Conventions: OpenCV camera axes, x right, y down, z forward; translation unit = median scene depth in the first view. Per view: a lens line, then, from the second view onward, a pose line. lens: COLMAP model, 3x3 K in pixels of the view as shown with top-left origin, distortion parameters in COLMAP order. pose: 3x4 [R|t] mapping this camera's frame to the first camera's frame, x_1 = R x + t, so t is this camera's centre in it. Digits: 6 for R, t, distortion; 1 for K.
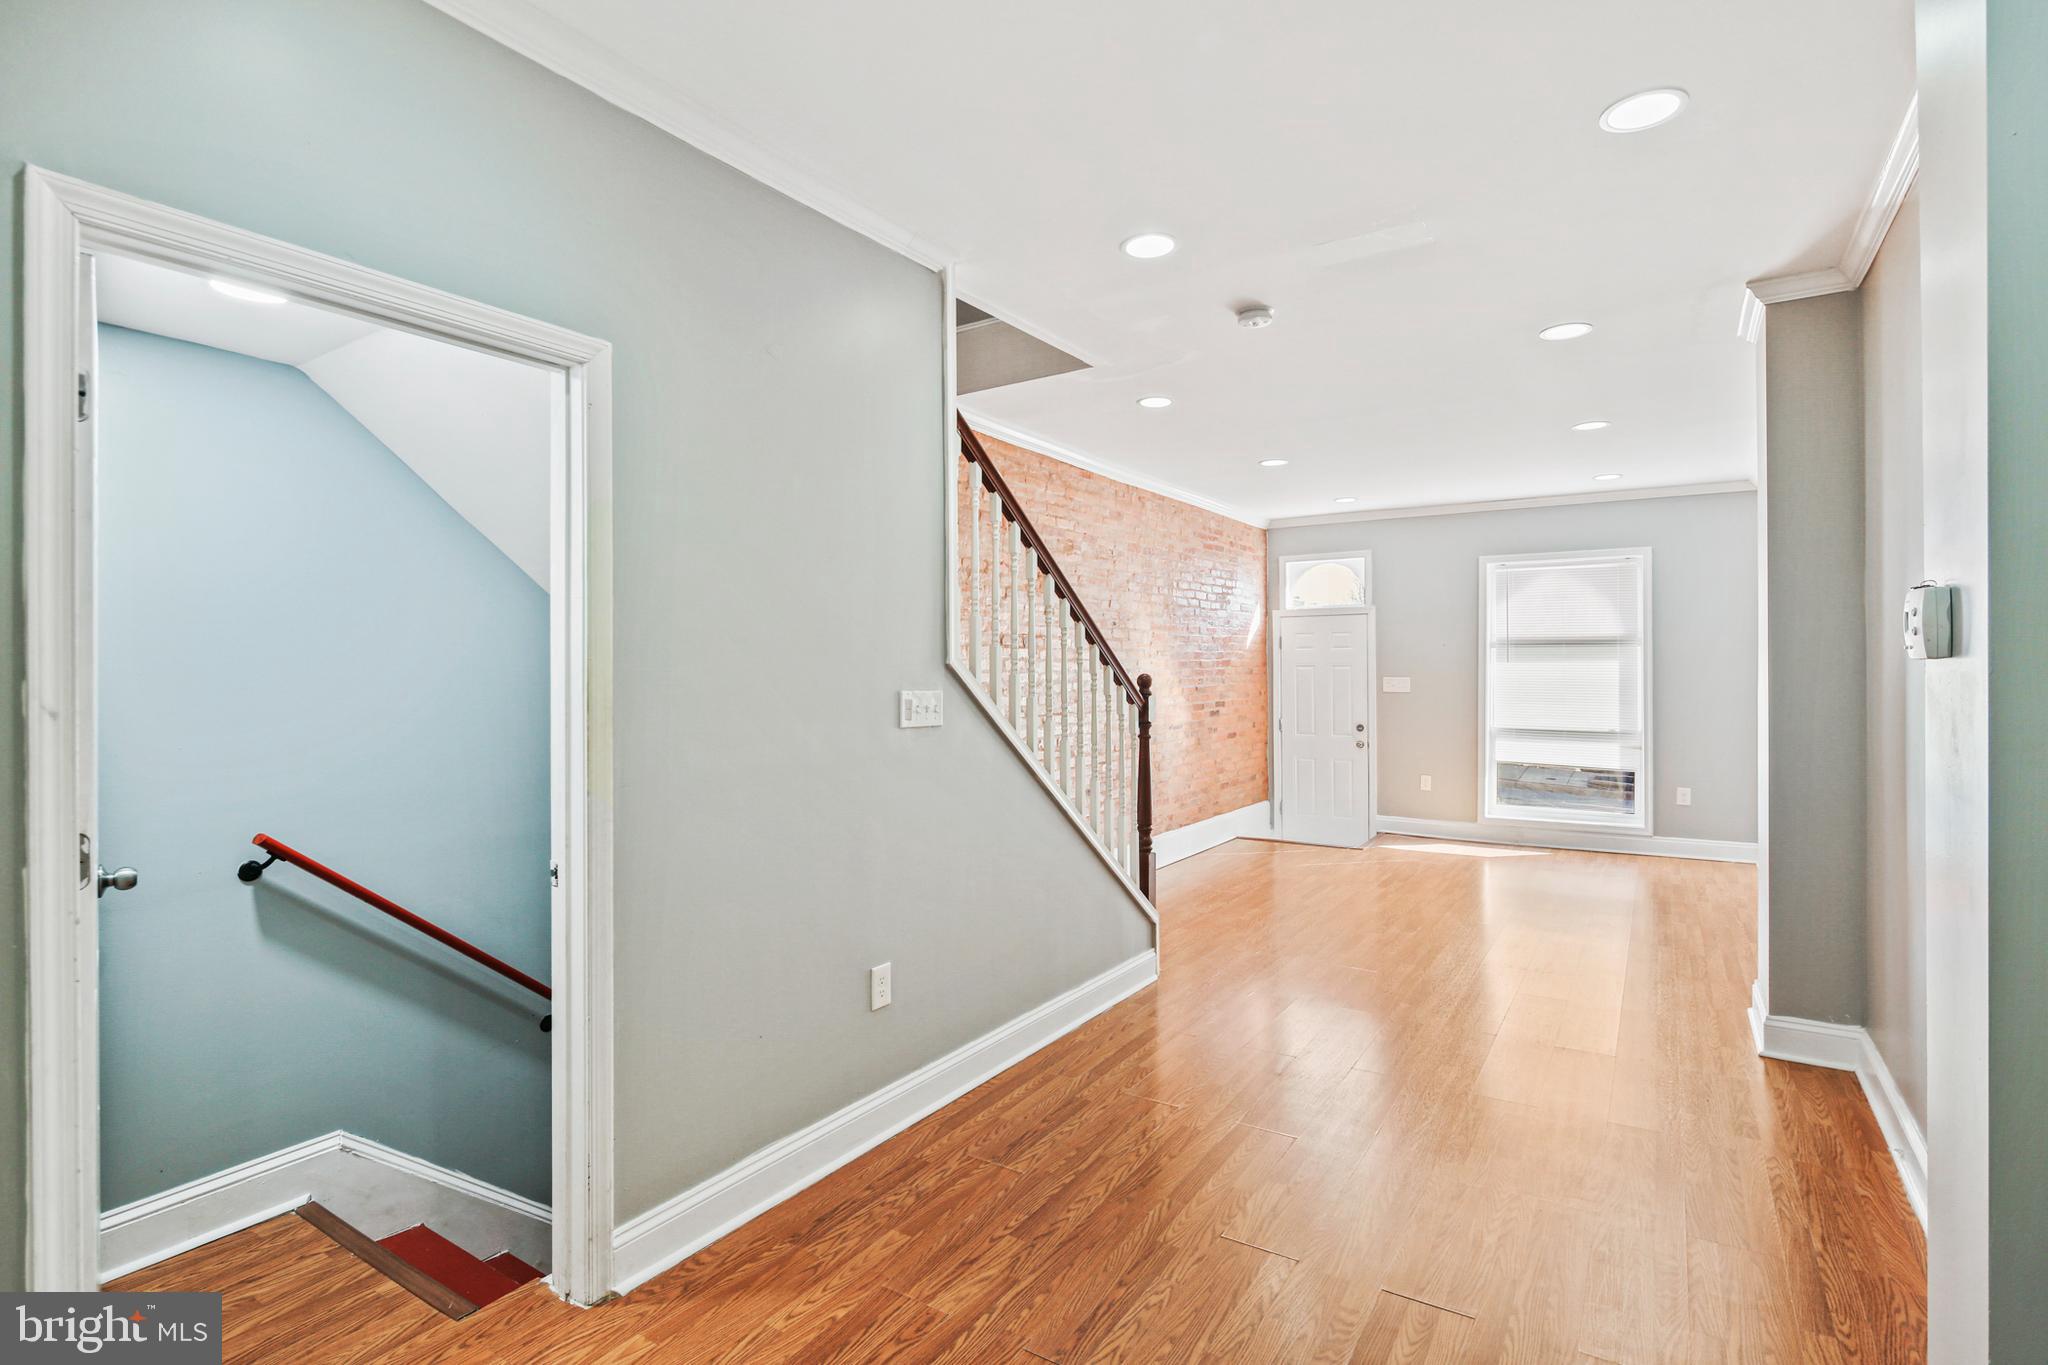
lens RADIAL K [[995.2, 0, 1024.0], [0, 995.2, 682.5], [0, 0, 1]] dist [0.001337, -0.005794]
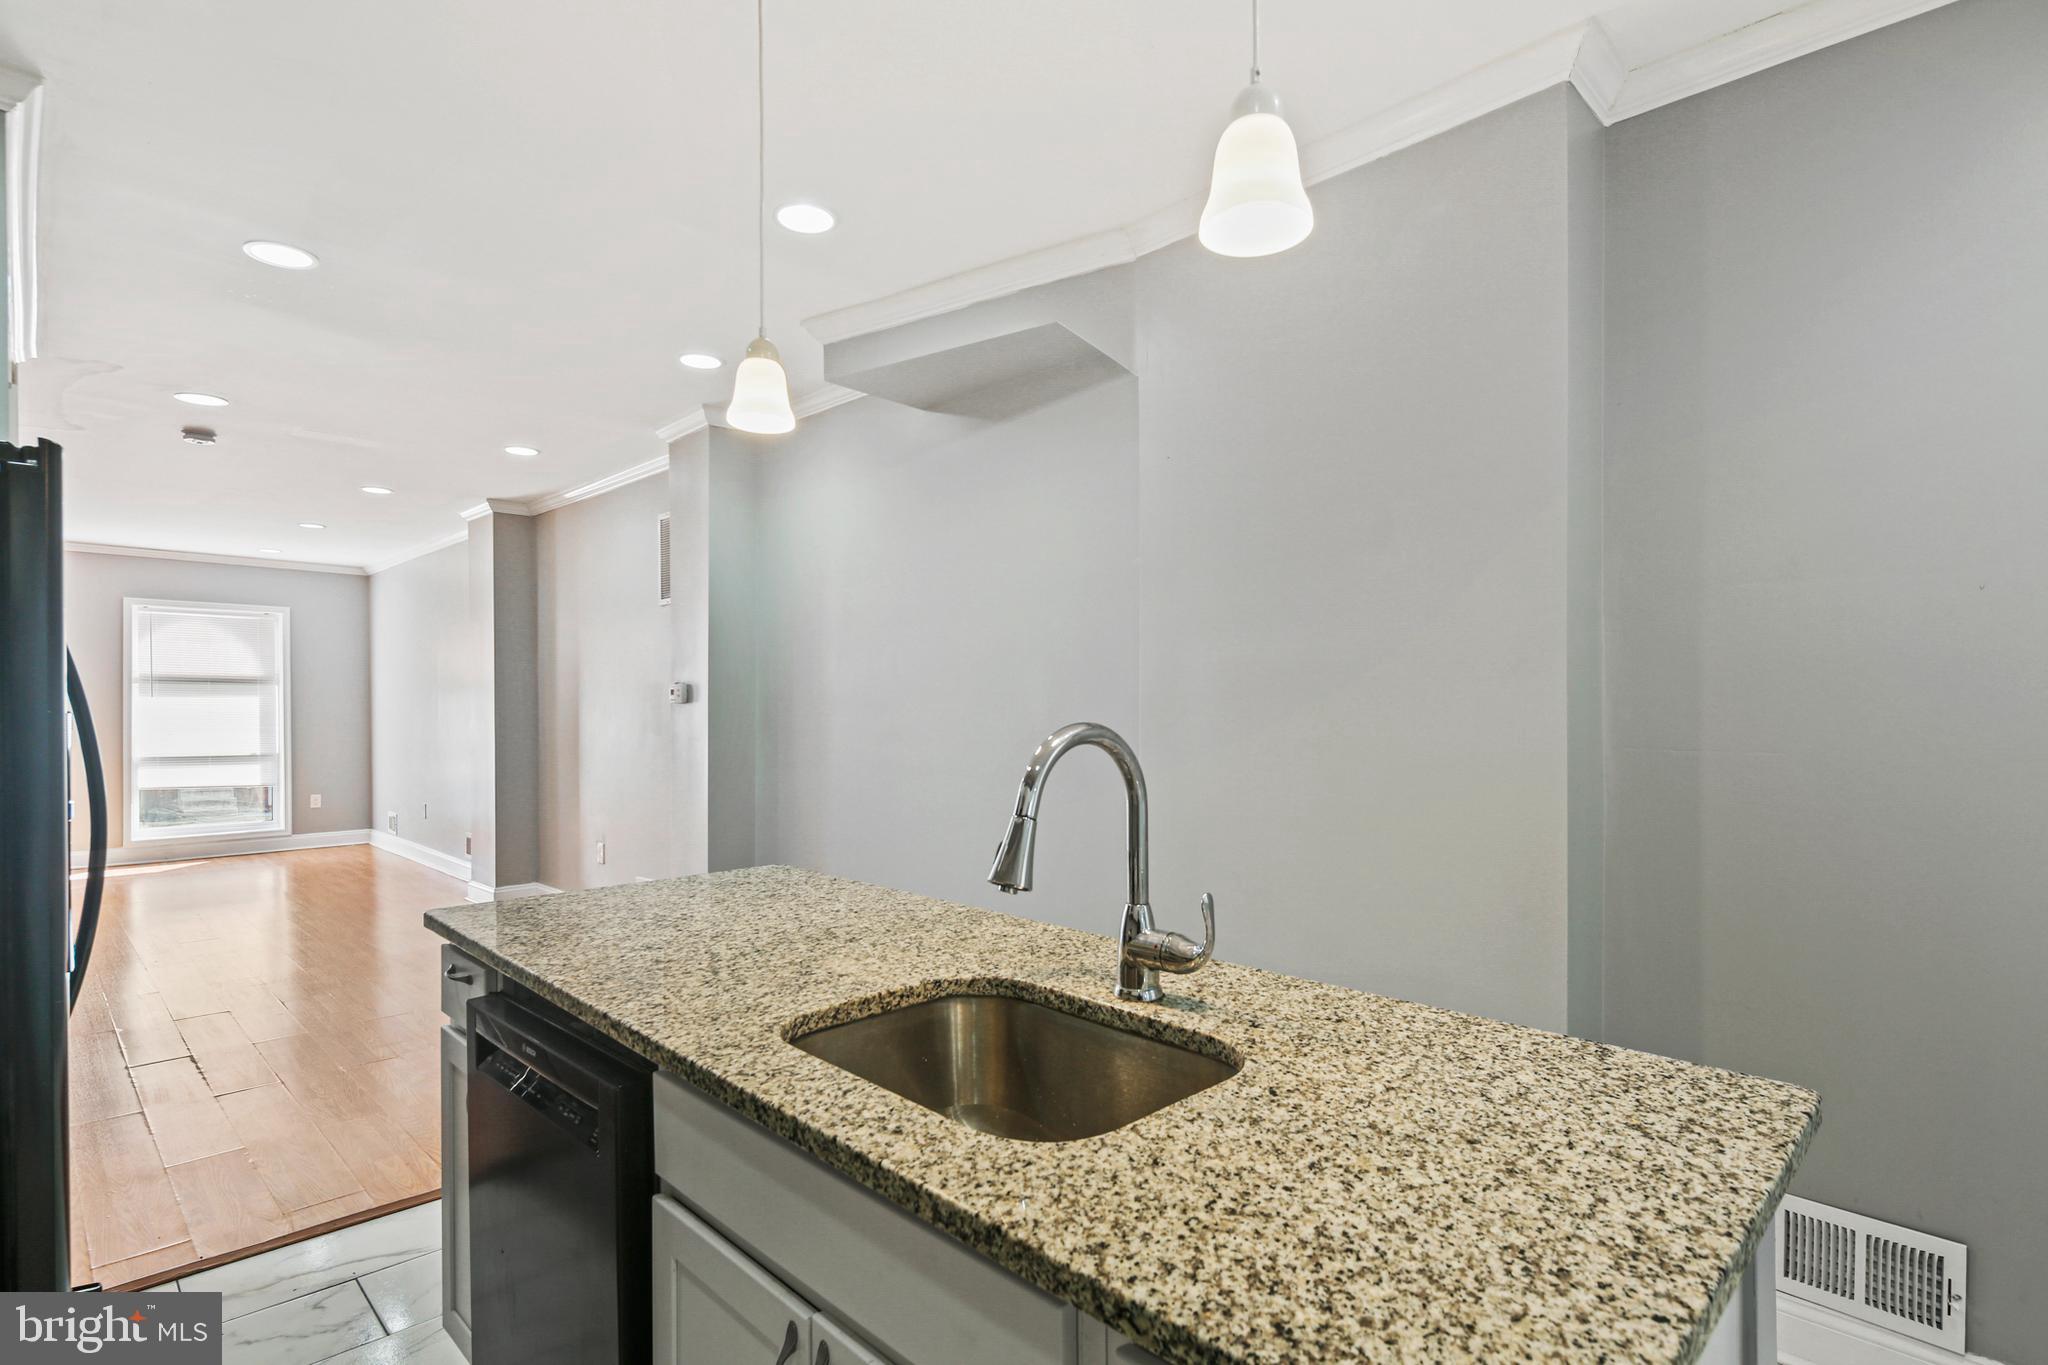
lens RADIAL K [[1005.7, 0, 1021.9], [0, 1005.7, 714.3], [0, 0, 1]] dist [0.000185, -0.004787]
pose [[0.199780, -0.003730, 0.979834, -0.410294], [0.006065, 0.999978, 0.002570, 0.002112], [-0.979822, 0.005429, 0.199799, -0.160646]]
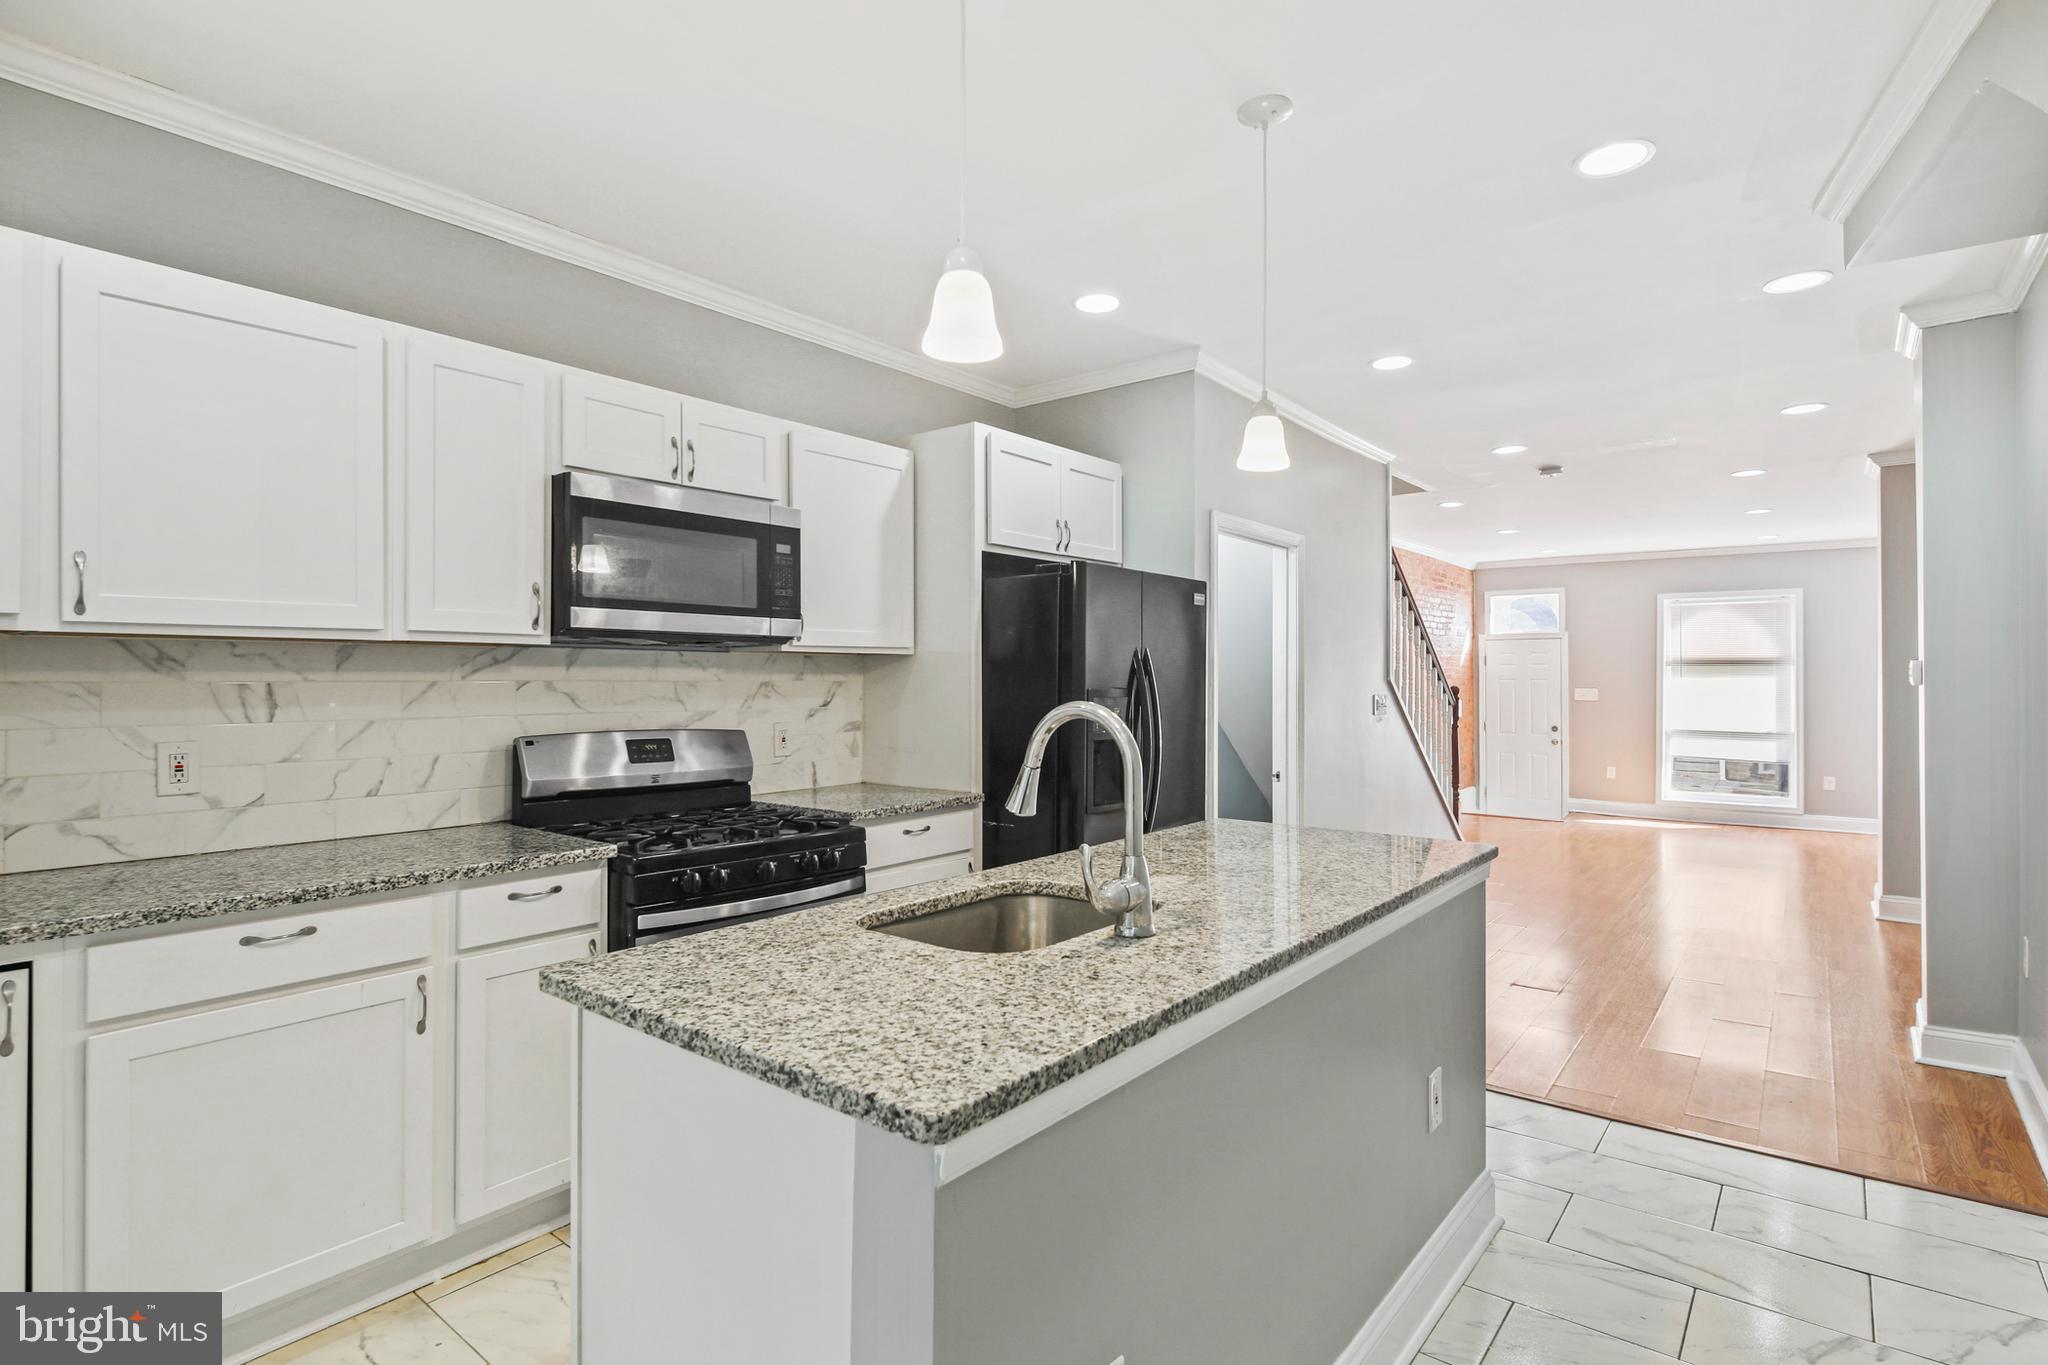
lens RADIAL K [[1010.3, 0, 1024.0], [0, 1010.3, 682.5], [0, 0, 1]] dist [0.003388, 0.000964]
pose [[0.995938, 0.006629, -0.089796, -0.234155], [-0.007286, 0.999949, -0.006991, 0.001055], [0.089745, 0.007617, 0.995936, -0.362742]]
